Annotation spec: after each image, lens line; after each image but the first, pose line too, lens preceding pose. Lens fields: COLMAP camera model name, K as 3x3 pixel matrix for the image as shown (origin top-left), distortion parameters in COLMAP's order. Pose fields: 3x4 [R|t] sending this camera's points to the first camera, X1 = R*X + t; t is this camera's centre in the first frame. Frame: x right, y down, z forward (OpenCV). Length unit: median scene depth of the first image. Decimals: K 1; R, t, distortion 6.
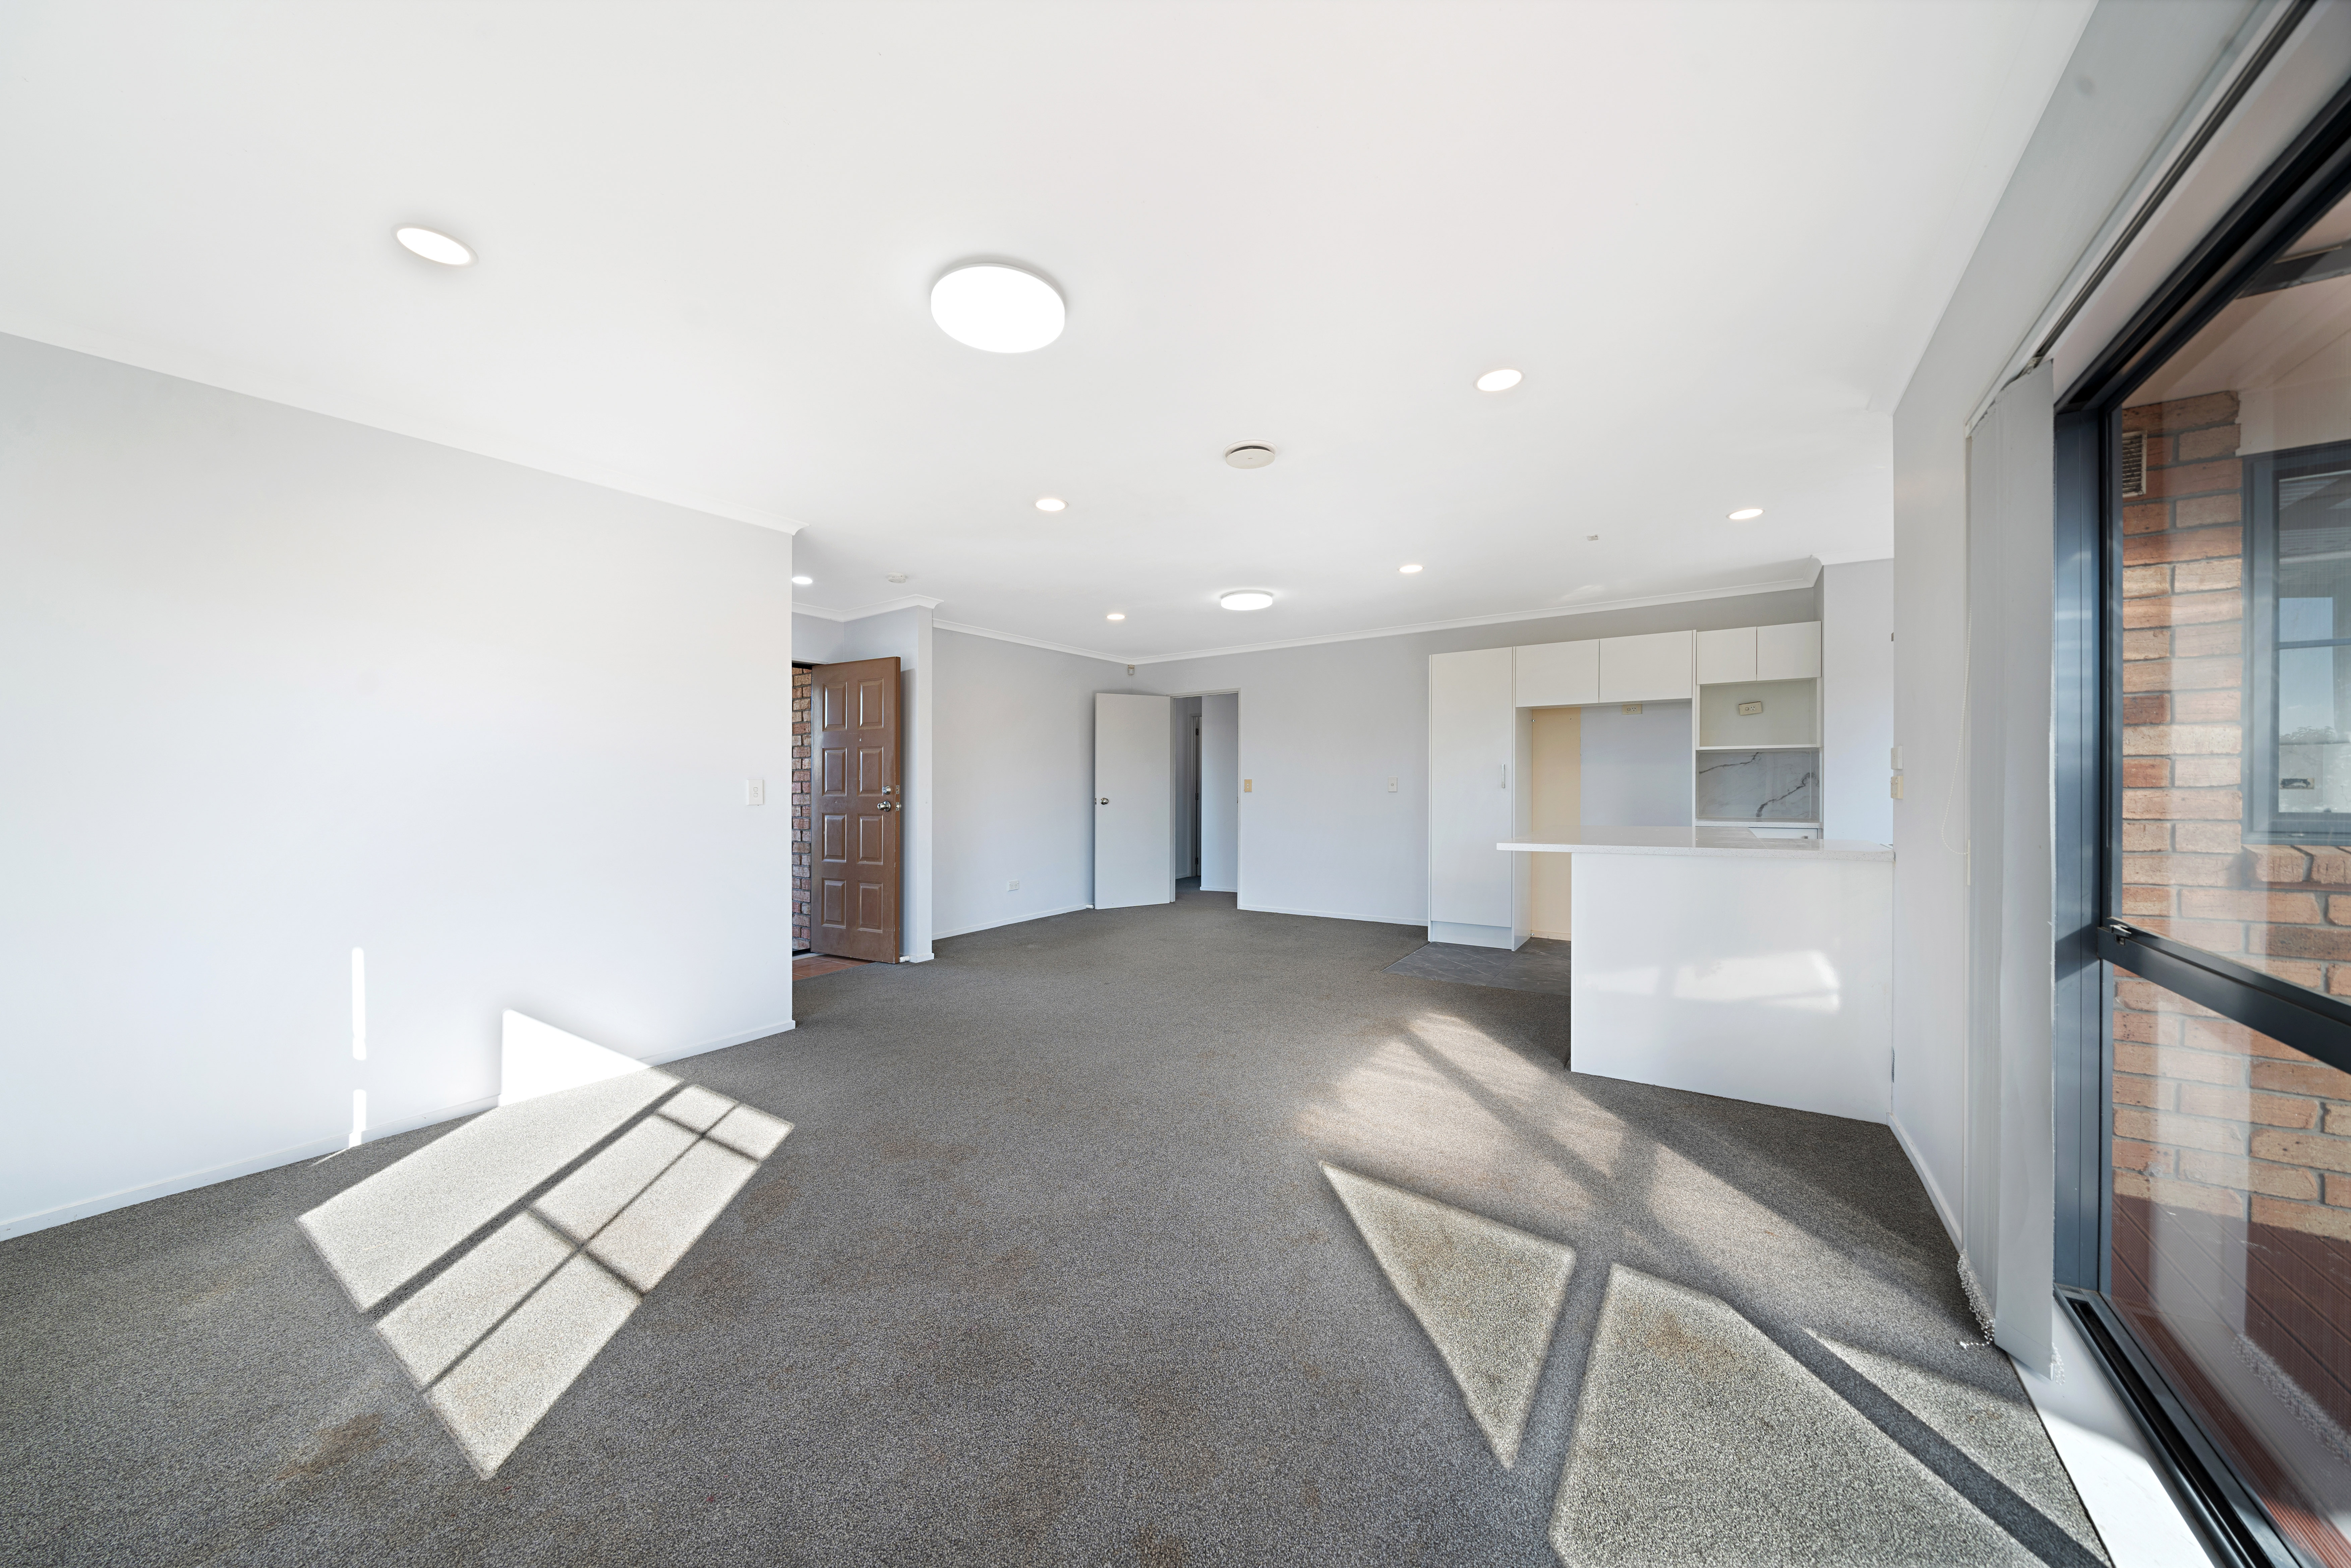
lens RADIAL K [[809.8, 0, 1175.5], [0, 809.8, 784.0], [0, 0, 1]] dist [-0.000046, -0.000055]
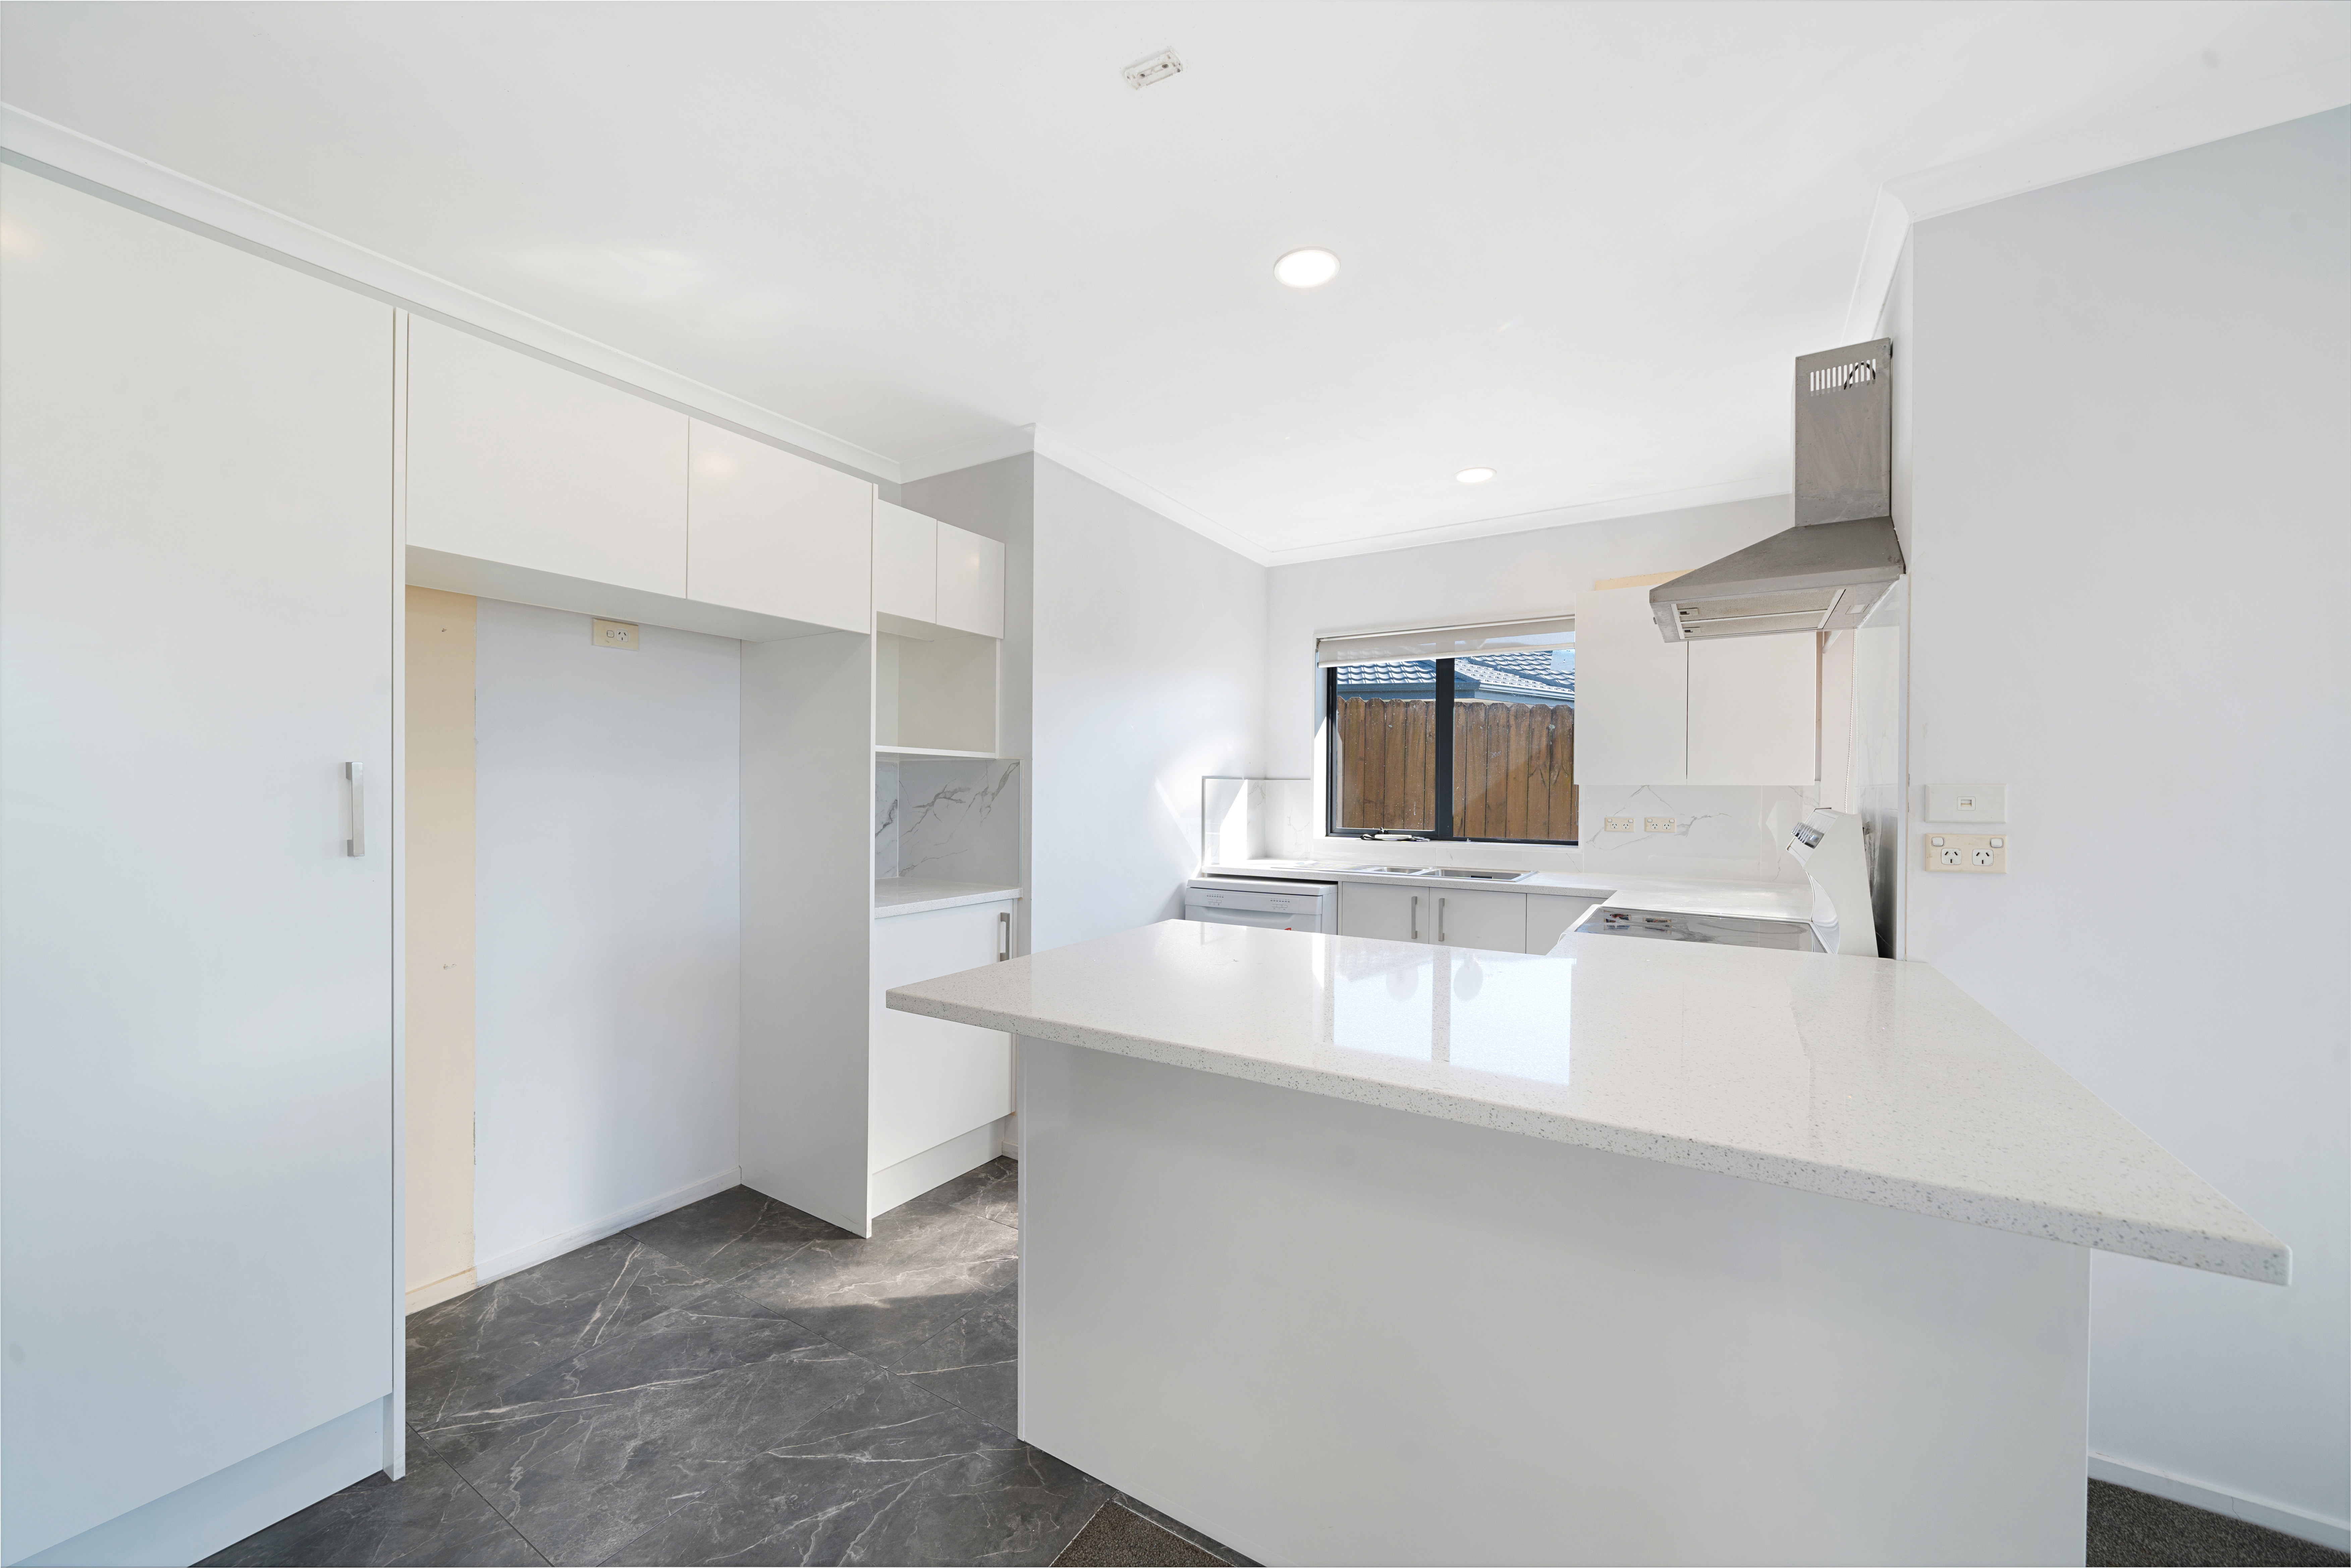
lens RADIAL K [[871.4, 0, 1180.2], [0, 871.4, 811.0], [0, 0, 1]] dist [-0.000666, -0.000057]
pose [[-0.048917, -0.018292, 0.998635, 0.239484], [-0.007419, 0.999811, 0.017951, -0.032340], [-0.998775, -0.006531, -0.049044, 1.442444]]
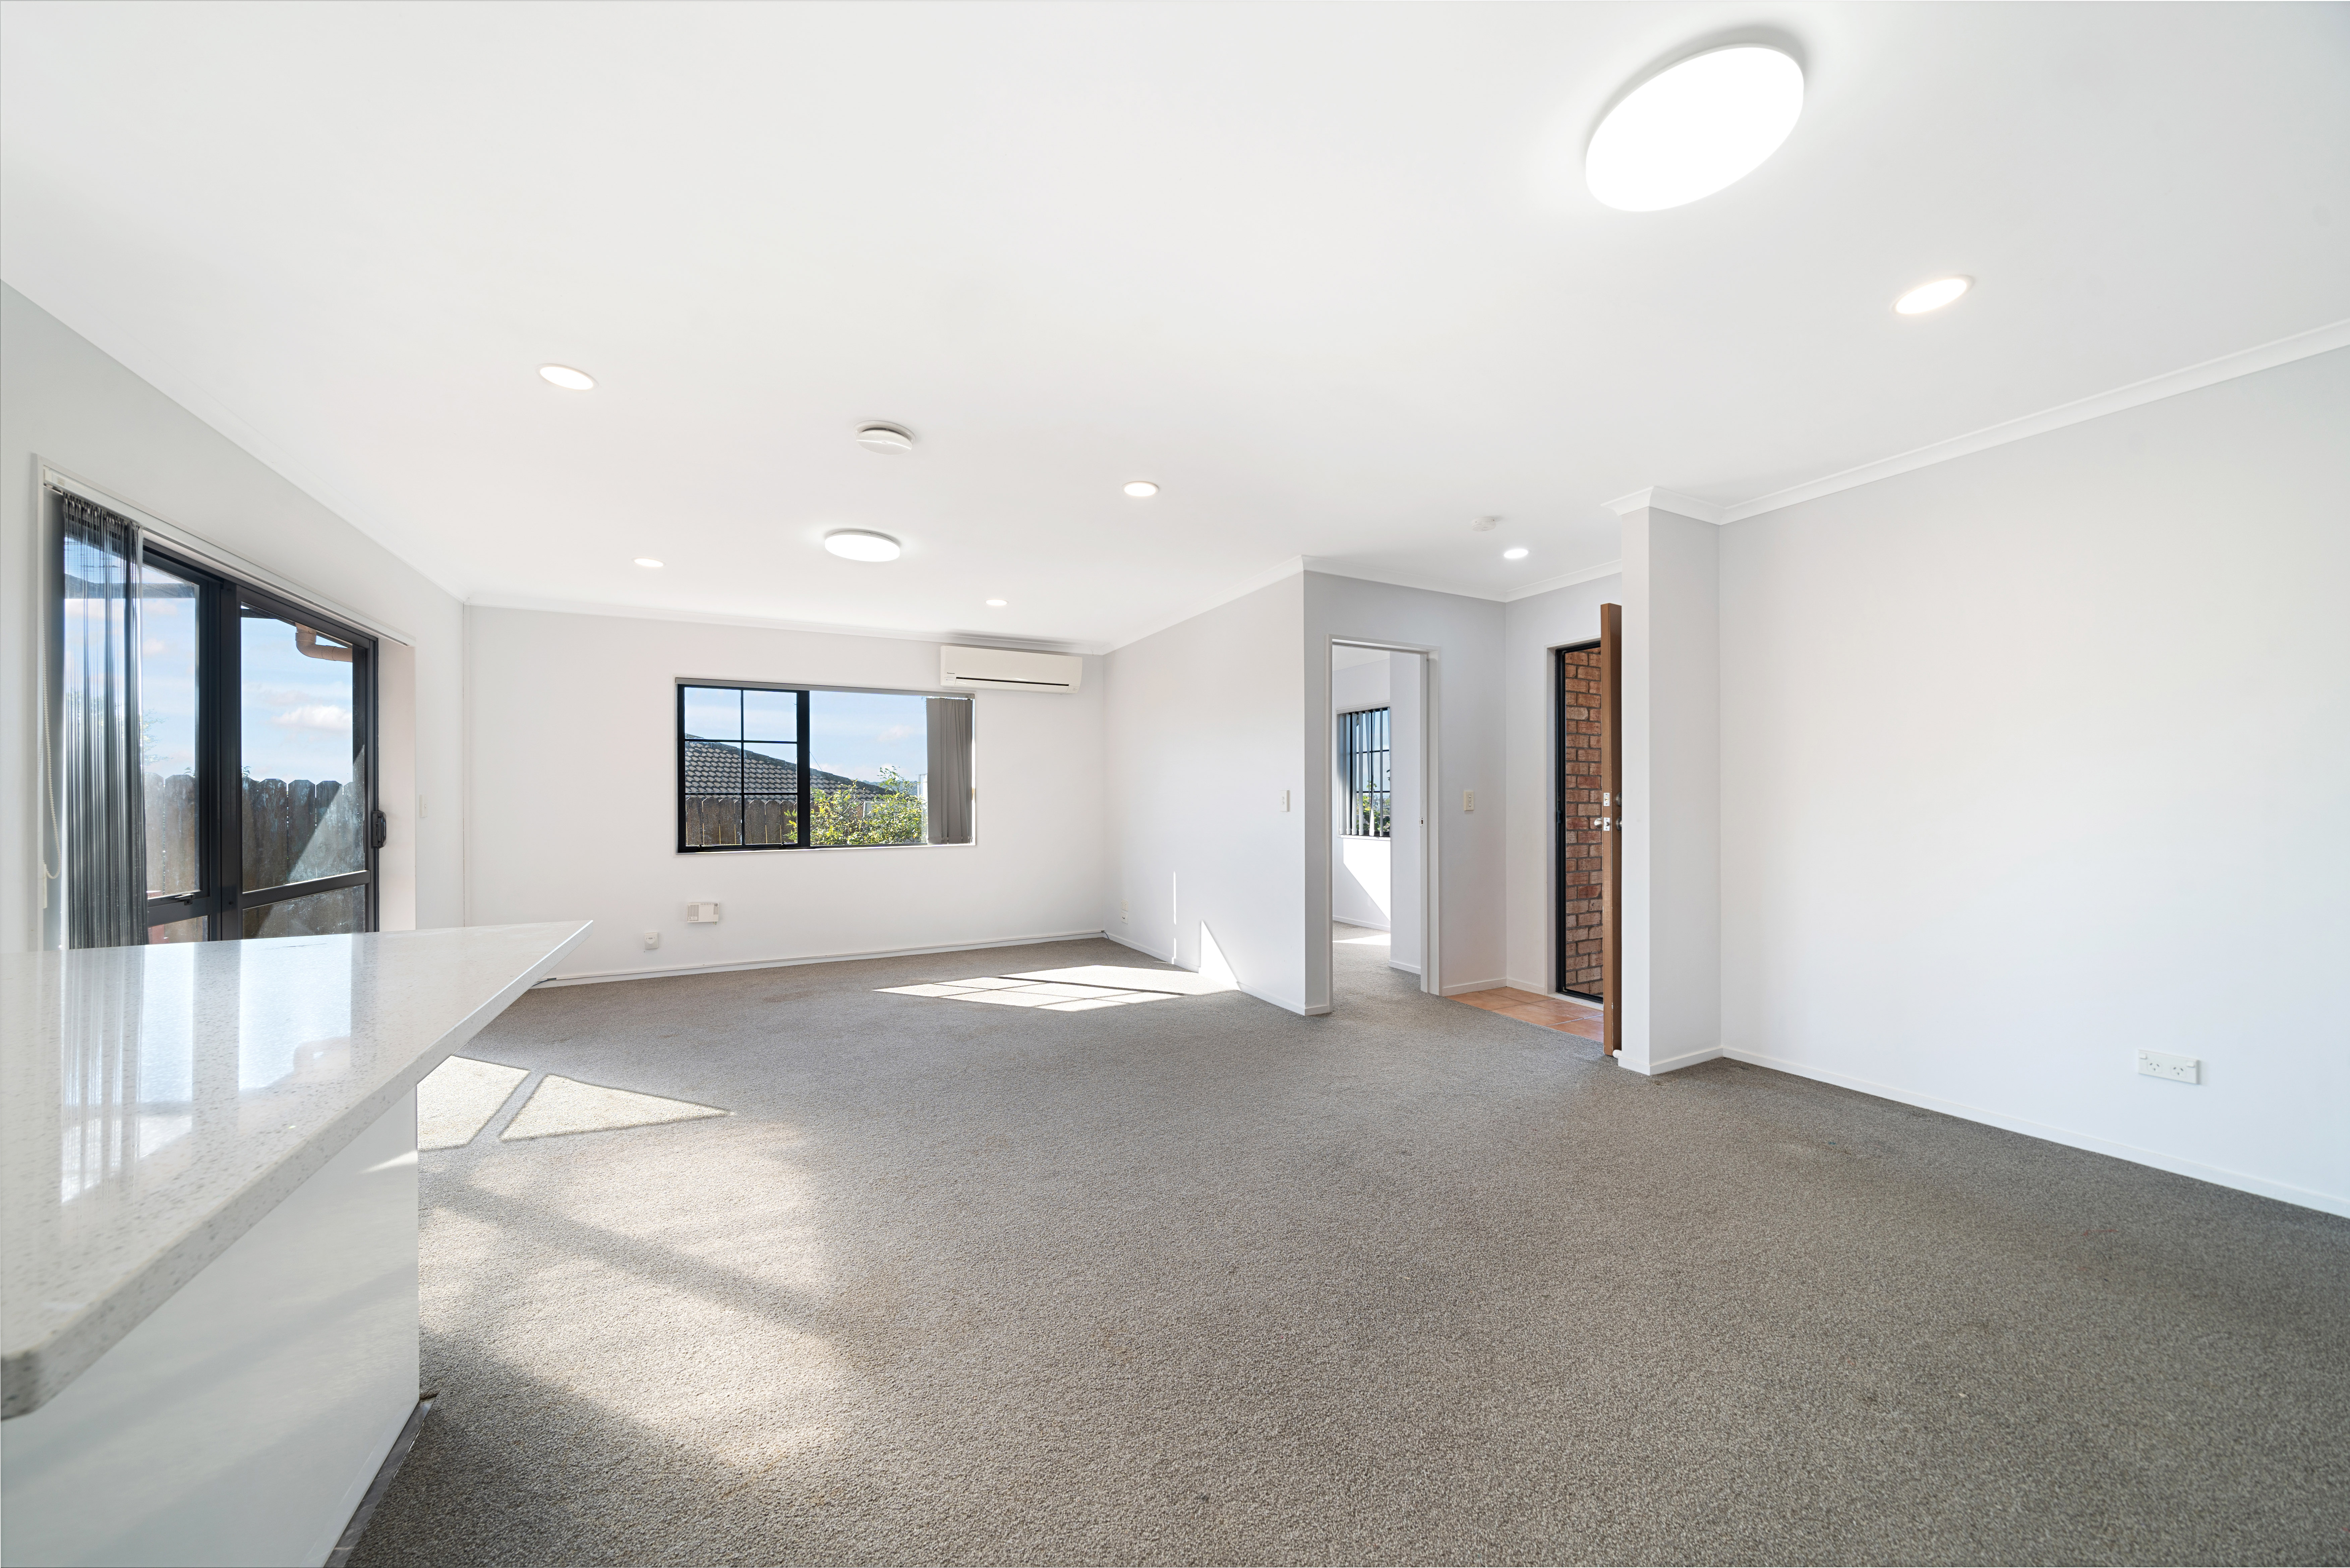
lens RADIAL K [[786.5, 0, 1166.4], [0, 786.5, 809.5], [0, 0, 1]] dist [-0.000632, -0.005326]
pose [[-0.476317, 0.021667, -0.879007, 0.748560], [0.014853, 0.999752, 0.016595, 0.003041], [0.879148, -0.005151, -0.476520, 1.788486]]
